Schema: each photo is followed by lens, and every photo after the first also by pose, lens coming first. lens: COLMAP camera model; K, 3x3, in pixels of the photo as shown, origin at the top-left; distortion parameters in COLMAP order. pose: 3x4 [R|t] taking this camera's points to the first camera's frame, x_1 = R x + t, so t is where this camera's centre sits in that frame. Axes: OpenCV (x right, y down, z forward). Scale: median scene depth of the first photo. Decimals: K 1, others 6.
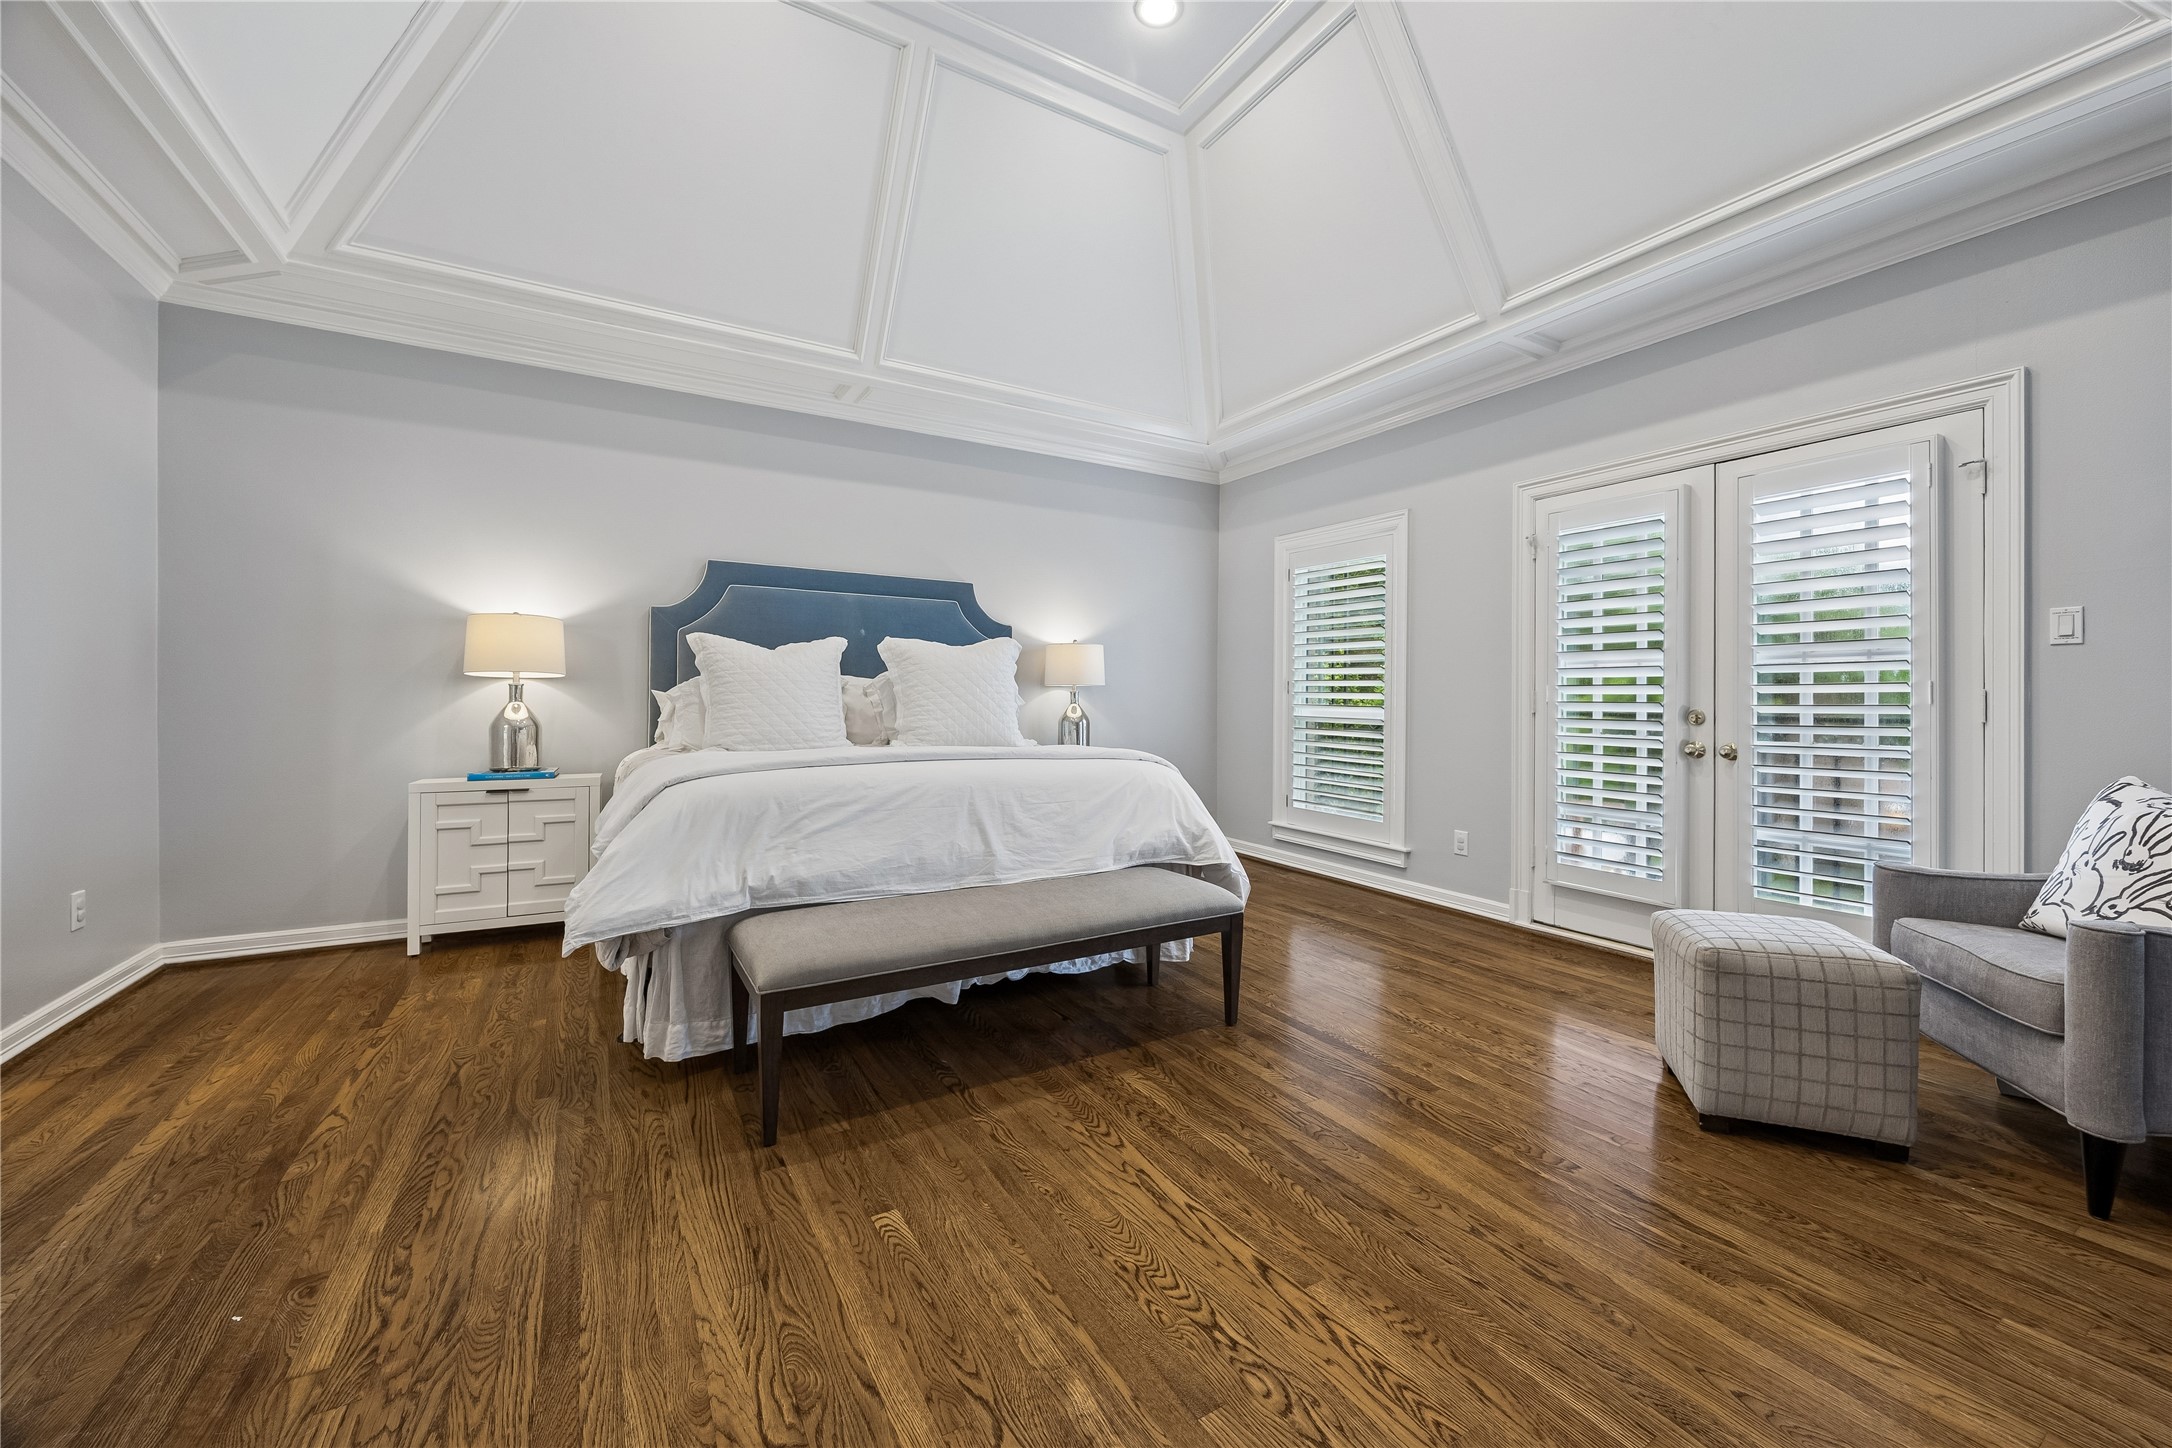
lens RADIAL K [[829.1, 0, 1094.8], [0, 829.1, 718.2], [0, 0, 1]] dist [0.018062, 0.000024]
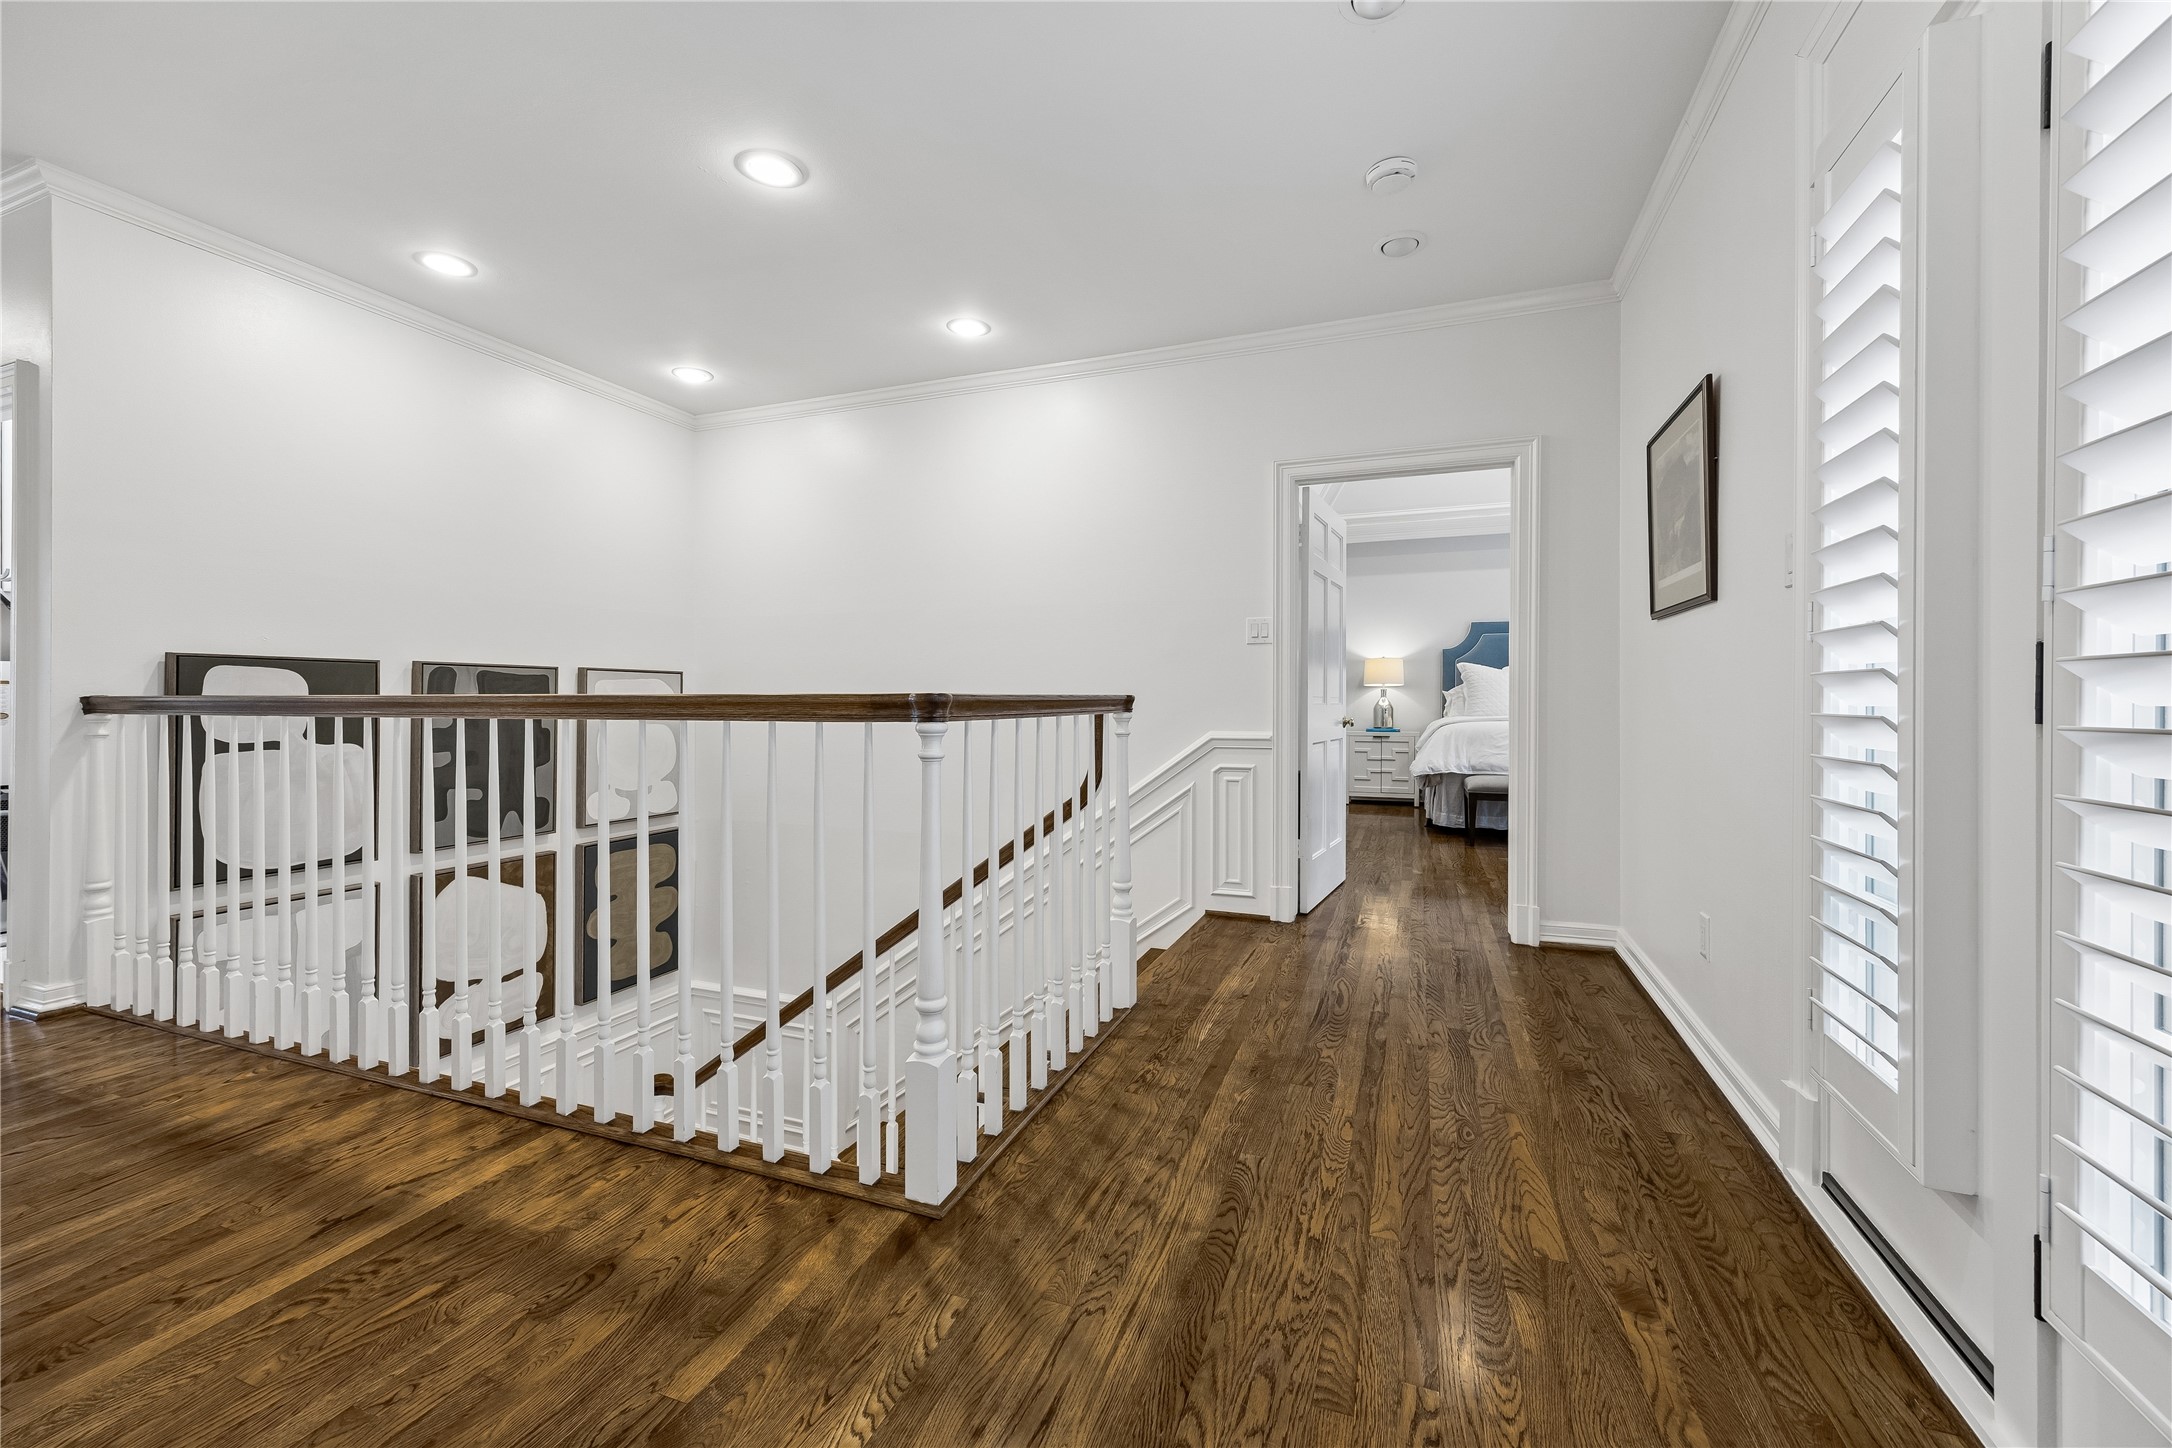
lens RADIAL K [[829.1, 0, 1094.8], [0, 829.1, 718.2], [0, 0, 1]] dist [0.018062, 0.000024]
pose [[0.615082, 0.001159, -0.788462, 0.564562], [-0.009746, 0.999934, -0.006133, 0.056191], [0.788403, 0.011456, 0.615053, -0.946001]]
